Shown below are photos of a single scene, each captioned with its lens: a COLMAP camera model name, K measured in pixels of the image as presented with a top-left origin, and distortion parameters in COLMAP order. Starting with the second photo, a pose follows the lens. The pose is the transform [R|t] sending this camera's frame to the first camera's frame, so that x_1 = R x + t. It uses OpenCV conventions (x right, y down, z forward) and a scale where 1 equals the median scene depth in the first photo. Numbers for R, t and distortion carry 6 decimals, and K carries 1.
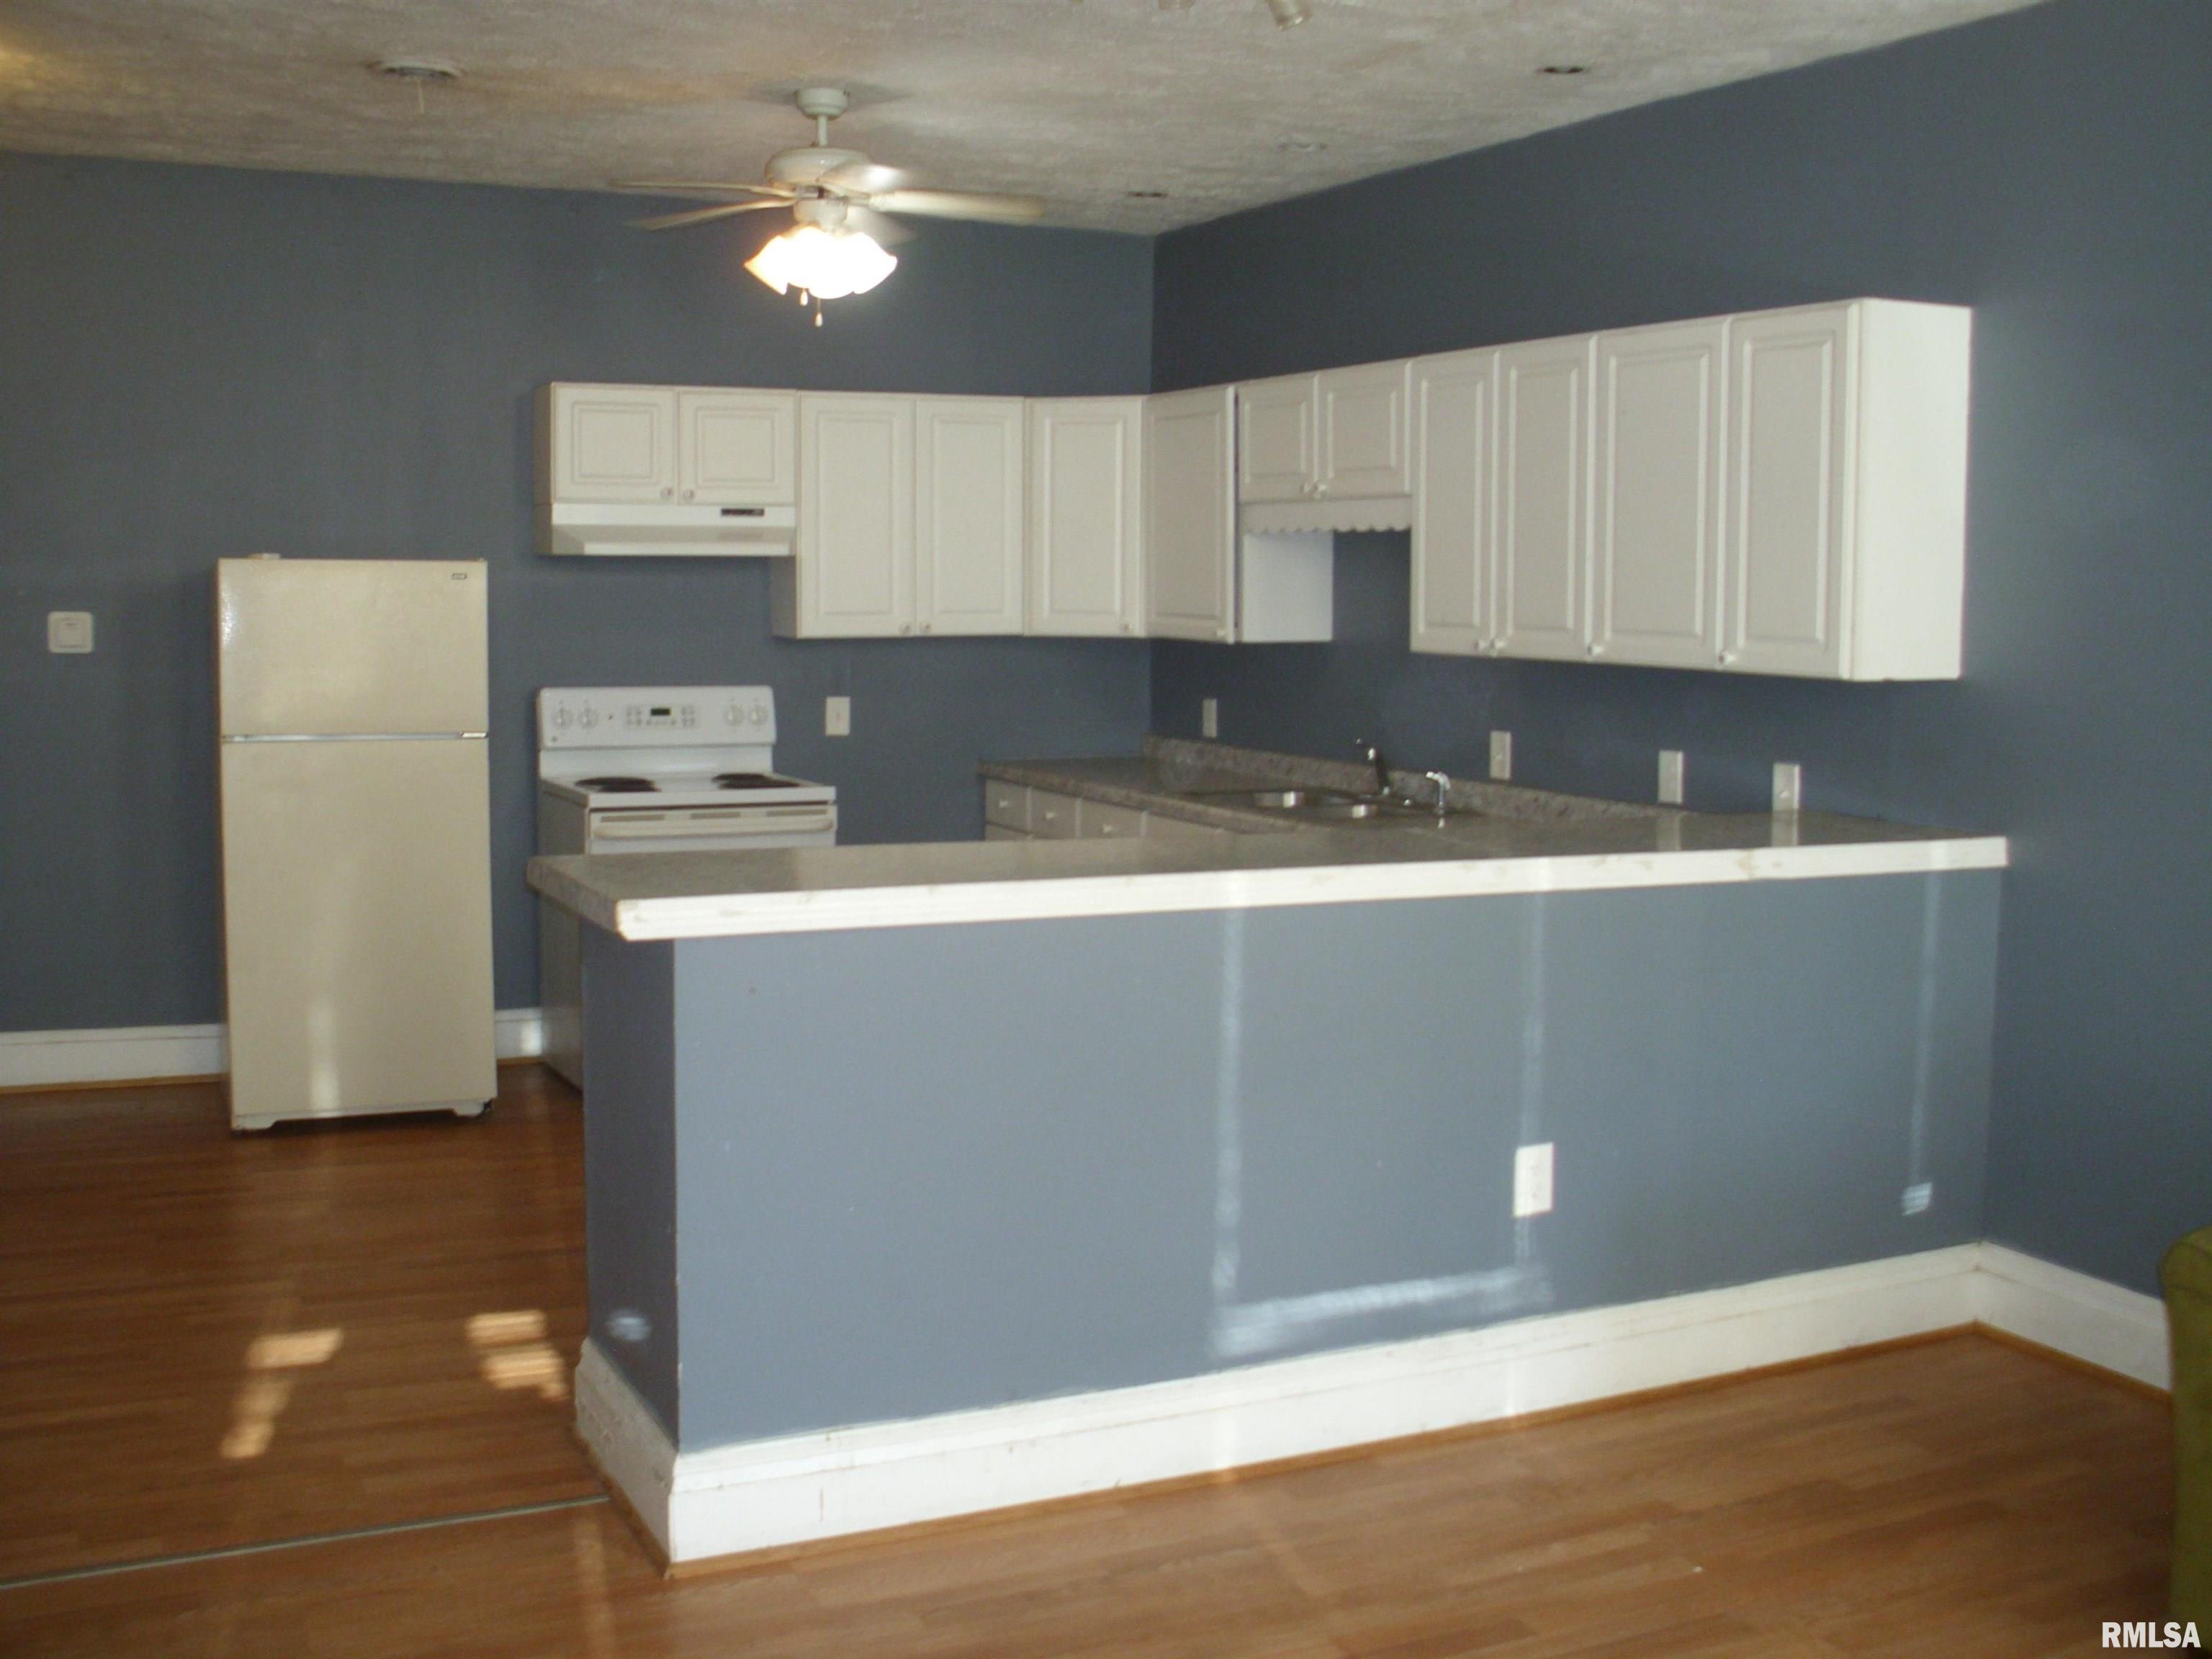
lens RADIAL K [[2372.6, 0, 1097.0], [0, 2372.6, 827.4], [0, 0, 1]] dist [-0.173271, 0.286188]
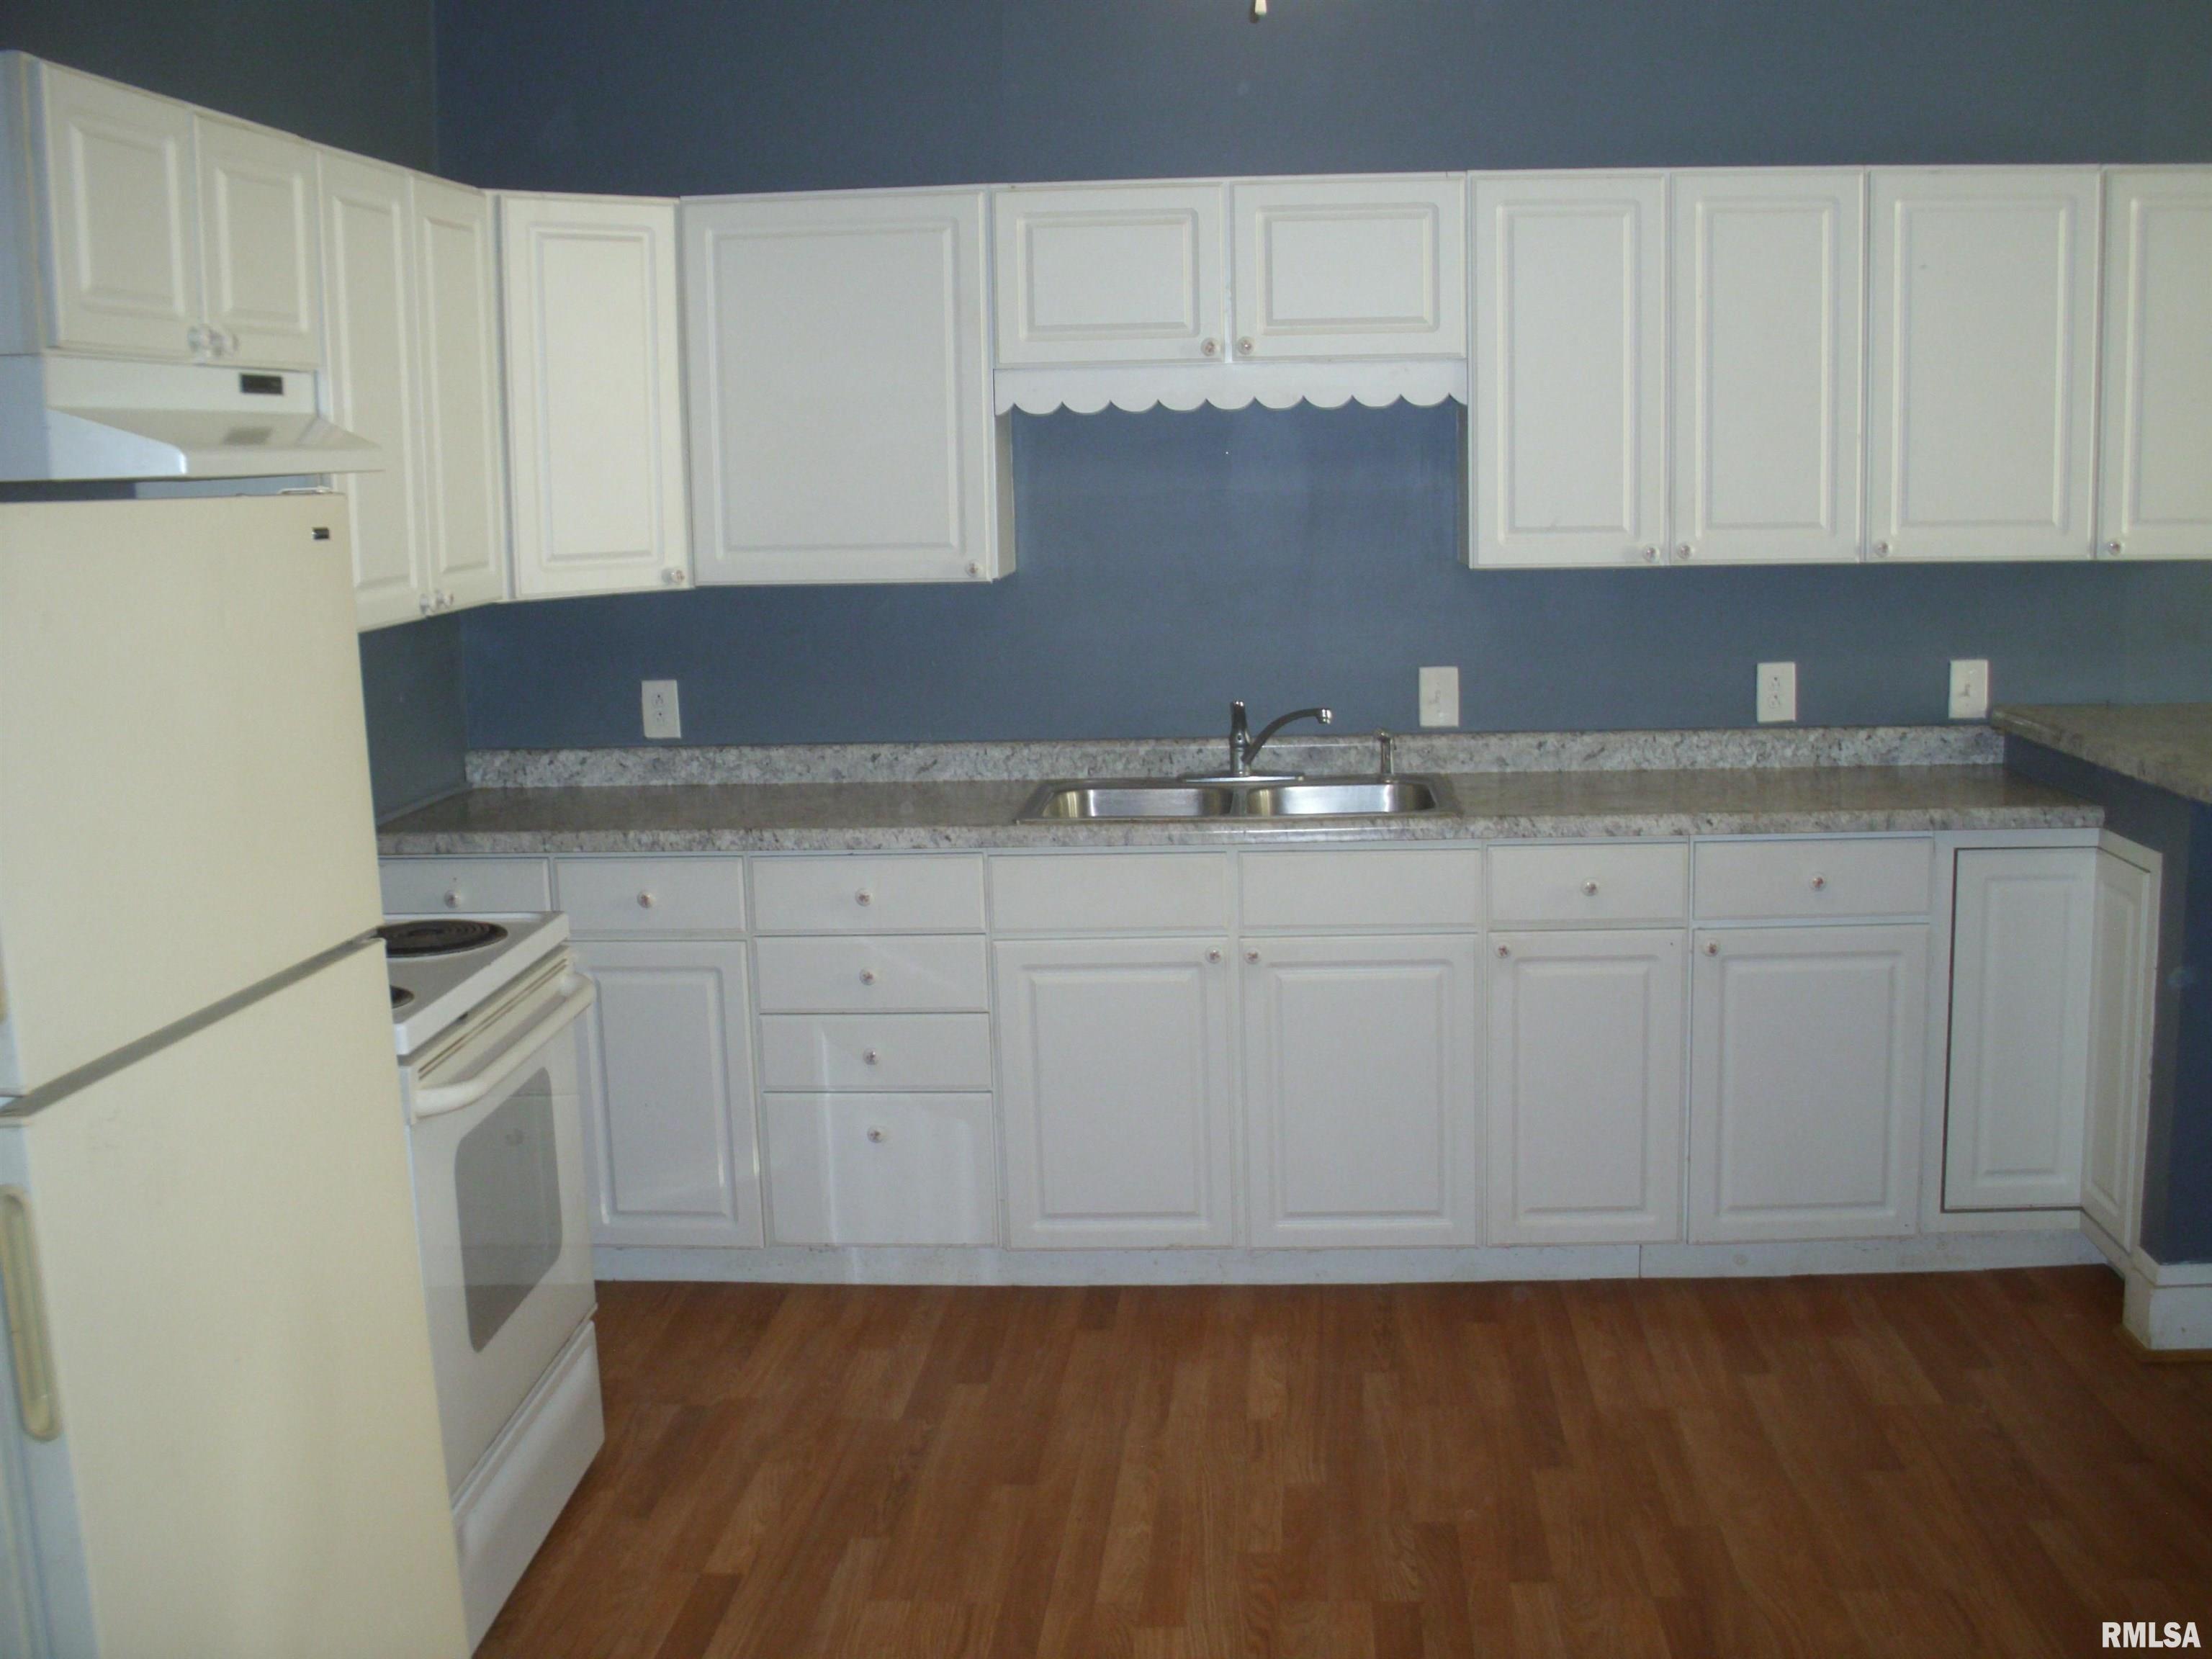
lens RADIAL K [[2372.6, 0, 1097.0], [0, 2372.6, 827.4], [0, 0, 1]] dist [-0.173271, 0.286188]
pose [[0.496762, -0.156065, 0.853740, -0.531810], [0.119770, 0.986615, 0.110664, -0.084987], [-0.859583, 0.047279, 0.508804, 0.684385]]
